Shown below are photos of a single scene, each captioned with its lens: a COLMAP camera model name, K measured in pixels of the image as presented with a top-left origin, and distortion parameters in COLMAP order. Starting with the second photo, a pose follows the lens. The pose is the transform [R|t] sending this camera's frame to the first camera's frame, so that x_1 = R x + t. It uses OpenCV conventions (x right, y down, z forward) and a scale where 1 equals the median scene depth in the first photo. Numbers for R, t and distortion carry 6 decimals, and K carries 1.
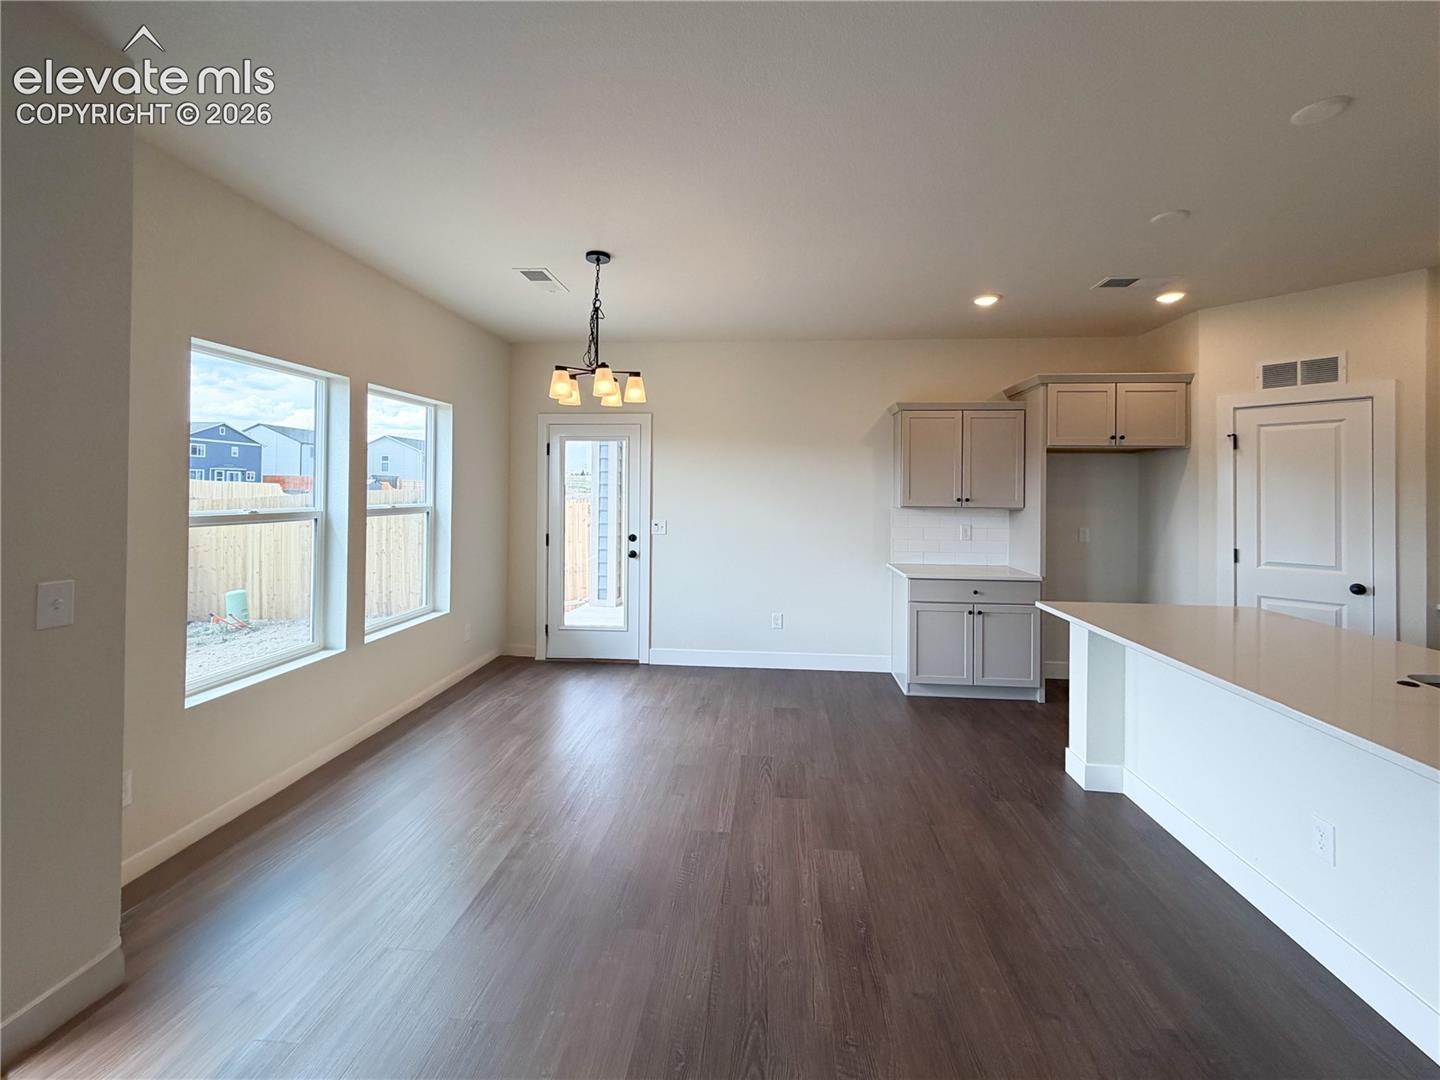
lens RADIAL K [[585.5, 0, 723.2], [0, 585.5, 536.6], [0, 0, 1]] dist [-0.002304, -0.000197]
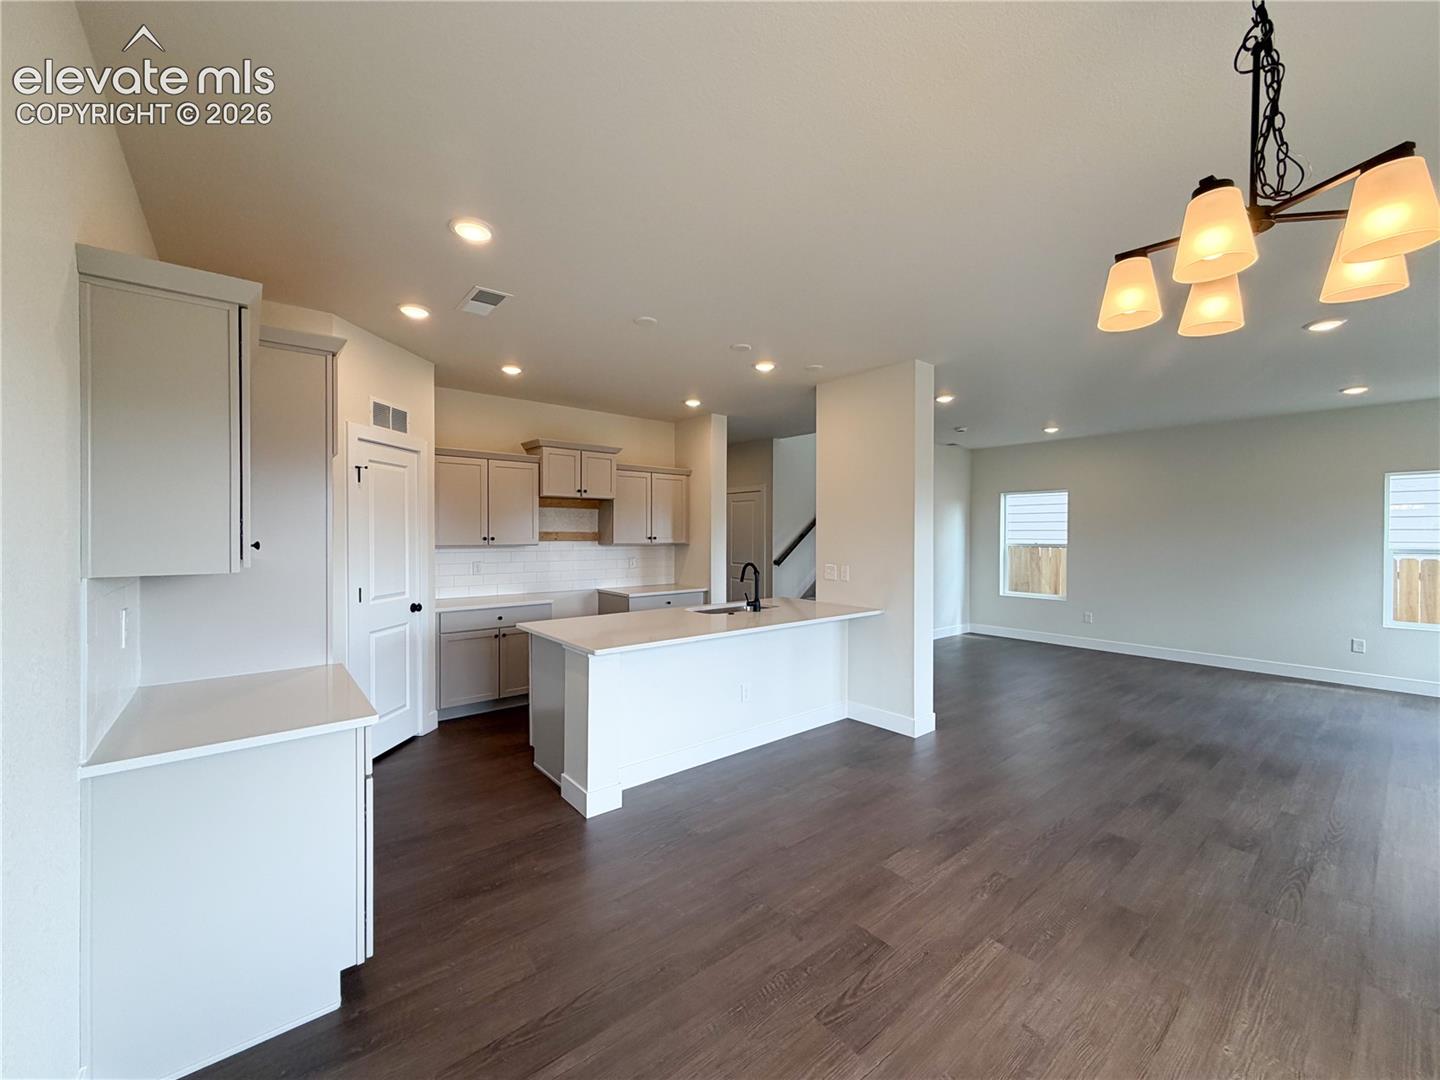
lens RADIAL K [[585.5, 0, 728.8], [0, 585.5, 538.5], [0, 0, 1]] dist [-0.002304, -0.000197]
pose [[-0.714429, -0.015563, 0.699535, -0.268783], [0.044739, 0.996691, 0.067866, -0.123448], [-0.698276, 0.079782, -0.711369, 1.619606]]
